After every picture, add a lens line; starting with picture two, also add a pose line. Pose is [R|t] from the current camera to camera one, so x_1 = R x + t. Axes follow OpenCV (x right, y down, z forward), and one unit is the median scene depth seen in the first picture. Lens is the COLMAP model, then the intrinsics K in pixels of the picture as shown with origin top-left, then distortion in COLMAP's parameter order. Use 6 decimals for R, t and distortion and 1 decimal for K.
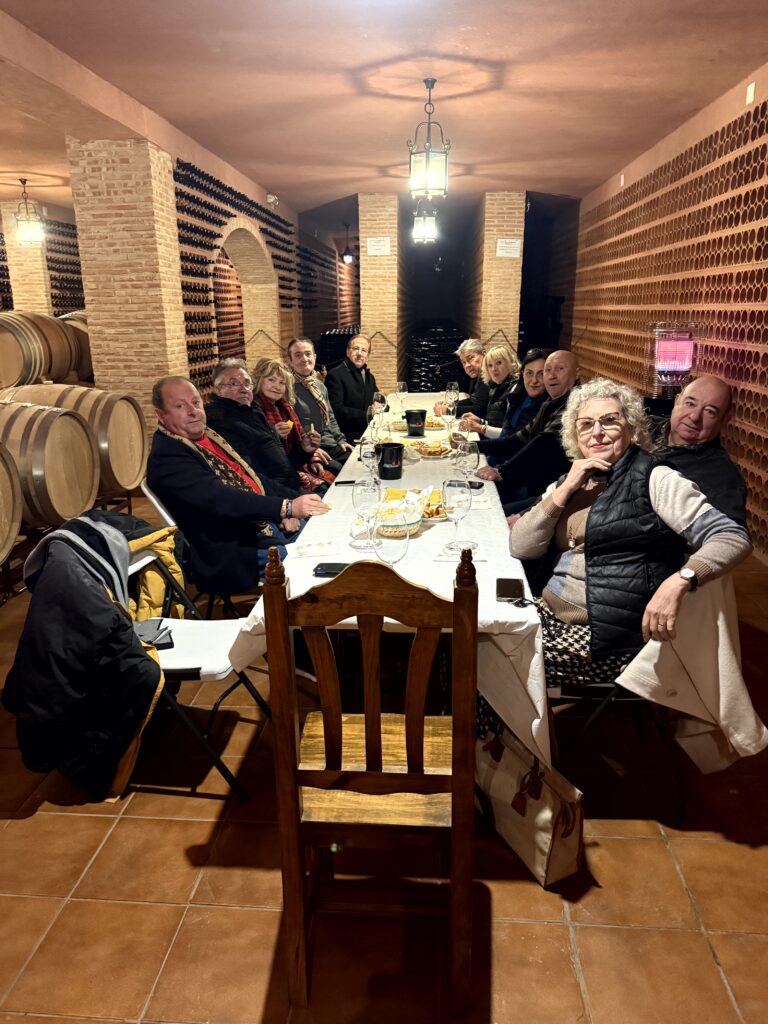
lens RADIAL K [[722.3, 0, 384.0], [0, 722.3, 512.0], [0, 0, 1]] dist [0.128257, -0.253498]
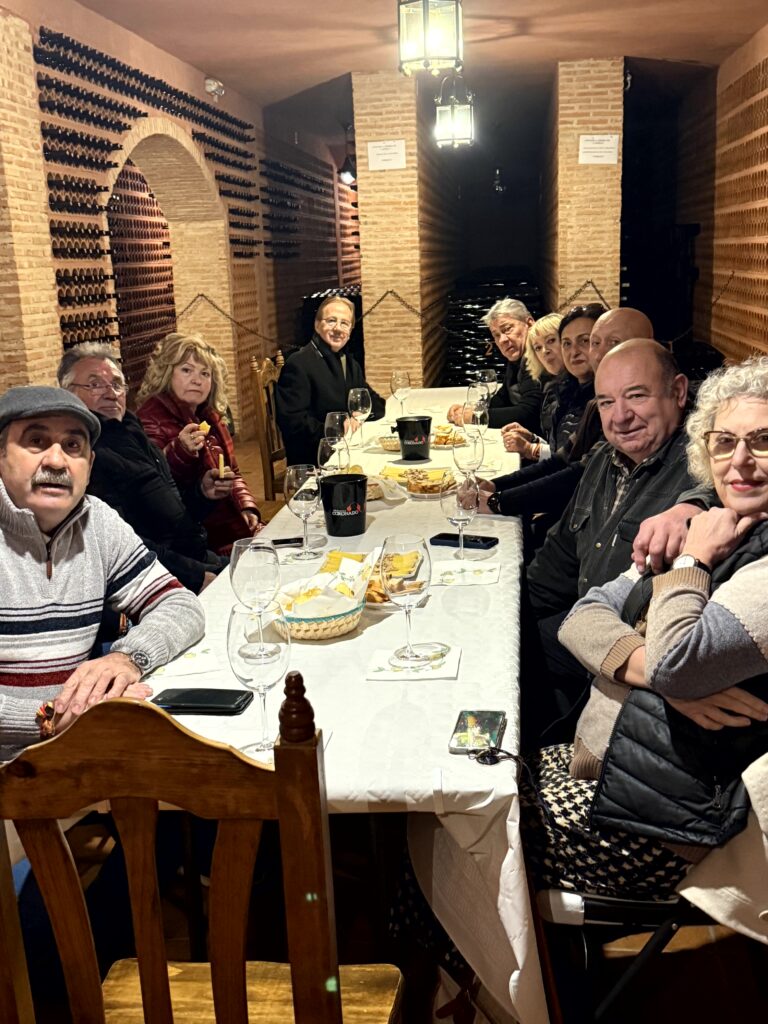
lens RADIAL K [[1176.0, 0, 381.9], [0, 1176.0, 512.2], [0, 0, 1]] dist [0.191000, -0.450195]
pose [[0.998658, -0.022824, -0.046480, 0.045835], [0.020062, 0.998053, -0.059061, -0.003601], [0.047737, 0.058049, 0.997172, 0.019035]]
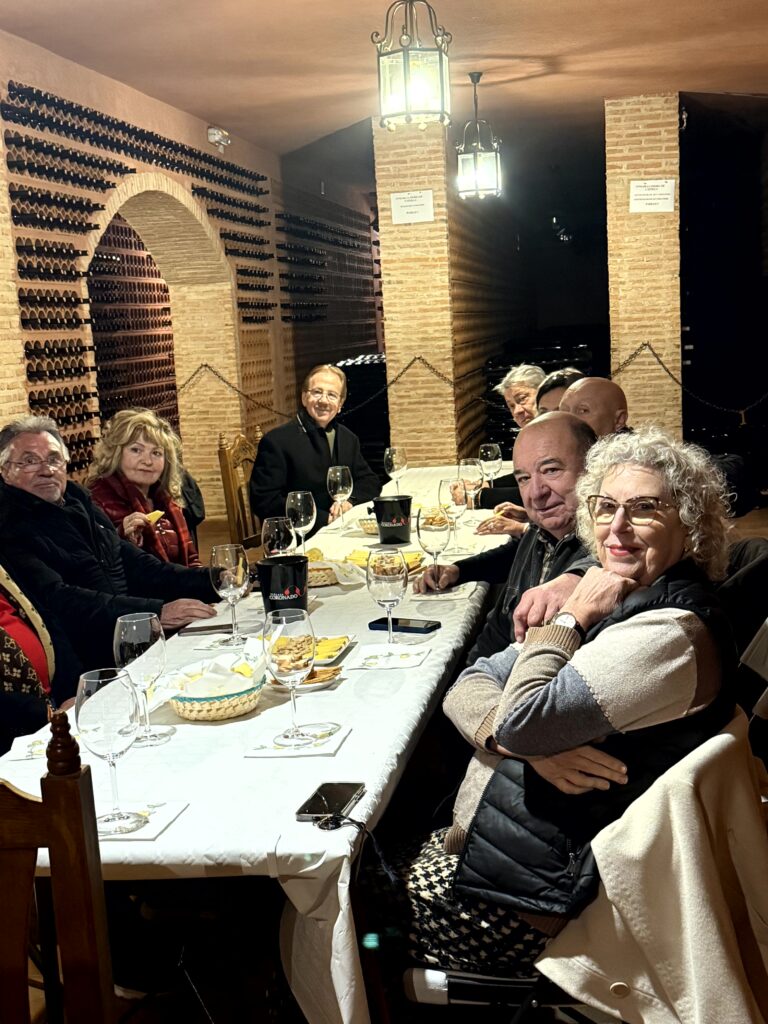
lens RADIAL K [[1412.9, 0, 389.0], [0, 1412.9, 512.5], [0, 0, 1]] dist [0.160094, -0.242109]
pose [[0.995225, -0.035369, -0.090970, 0.103509], [0.022953, 0.990705, -0.134078, 0.010531], [0.094867, 0.131349, 0.986787, -0.039632]]
